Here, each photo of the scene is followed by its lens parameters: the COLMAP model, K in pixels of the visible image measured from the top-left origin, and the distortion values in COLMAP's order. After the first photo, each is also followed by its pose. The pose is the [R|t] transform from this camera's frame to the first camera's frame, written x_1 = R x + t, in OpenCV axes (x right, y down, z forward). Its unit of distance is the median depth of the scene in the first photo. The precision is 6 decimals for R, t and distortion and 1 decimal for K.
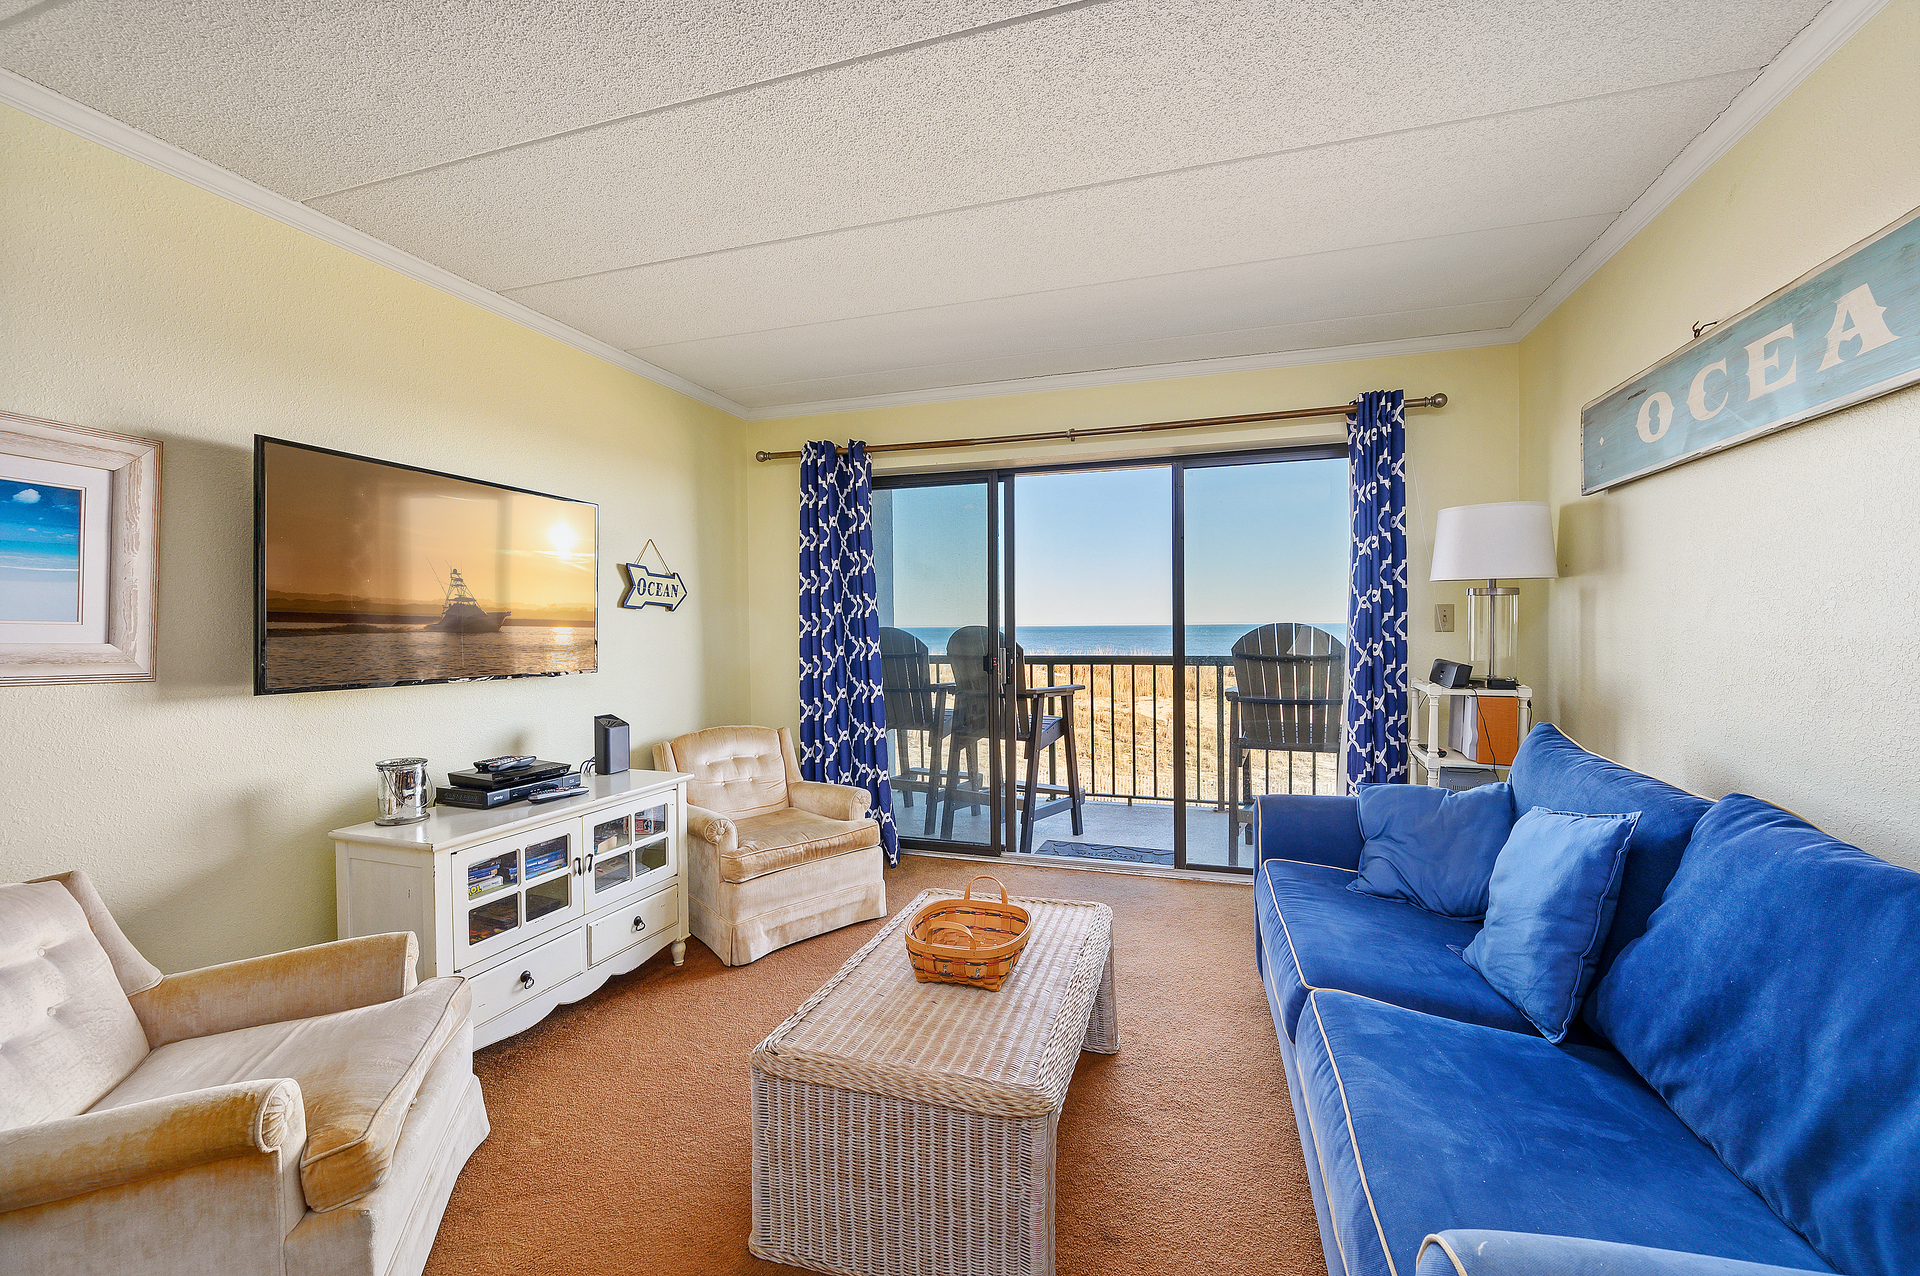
lens RADIAL K [[777.9, 0, 960.0], [0, 777.9, 638.0], [0, 0, 1]] dist [-0.002940, 0.000352]
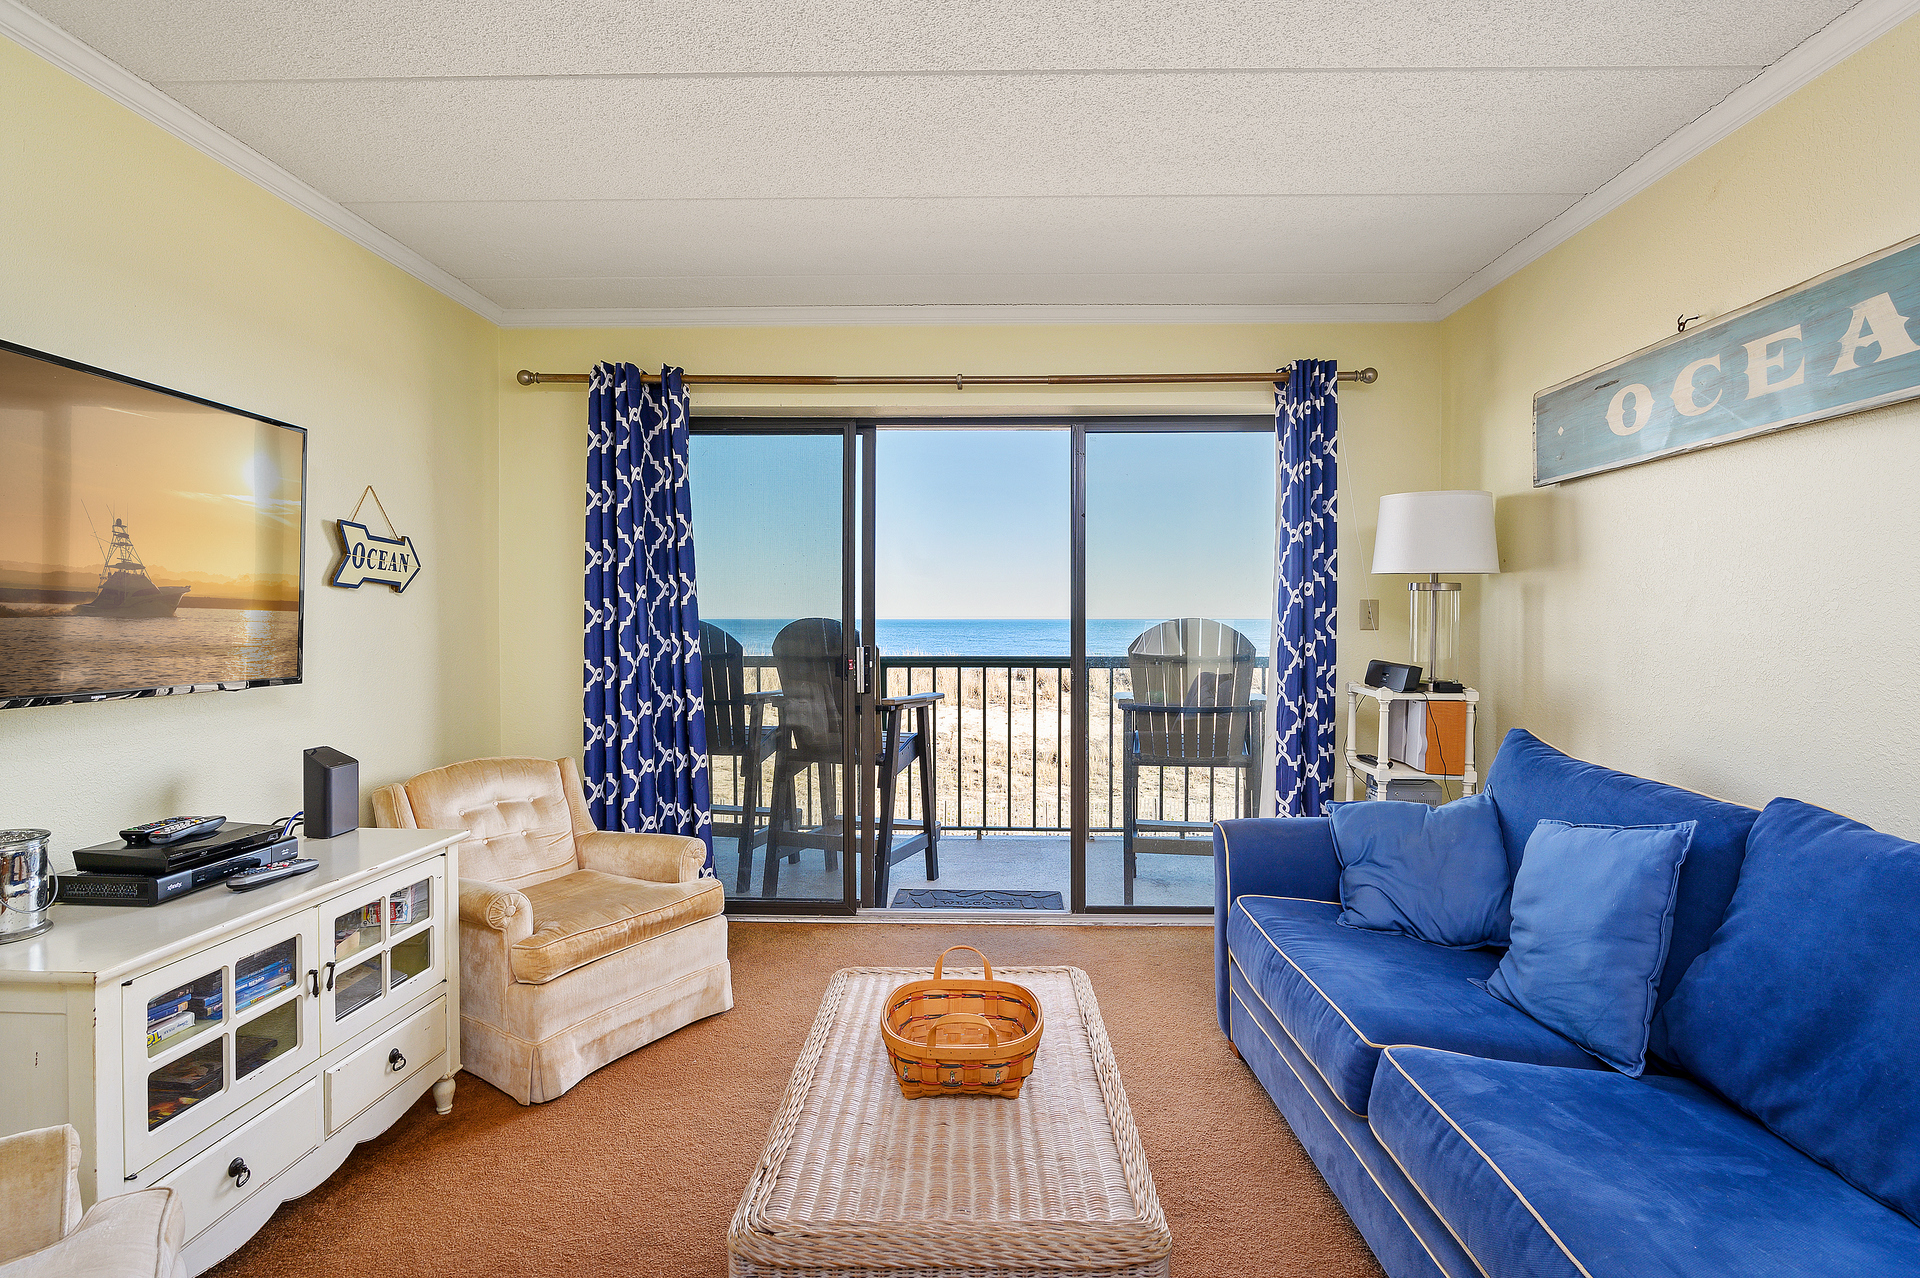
lens RADIAL K [[957.7, 0, 959.6], [0, 957.7, 626.2], [0, 0, 1]] dist [-0.005594, 0.000135]
pose [[0.959302, 0.007565, 0.282280, -0.167877], [-0.005240, 0.999946, -0.008991, 0.000132], [-0.282333, 0.007146, 0.959290, 0.068271]]
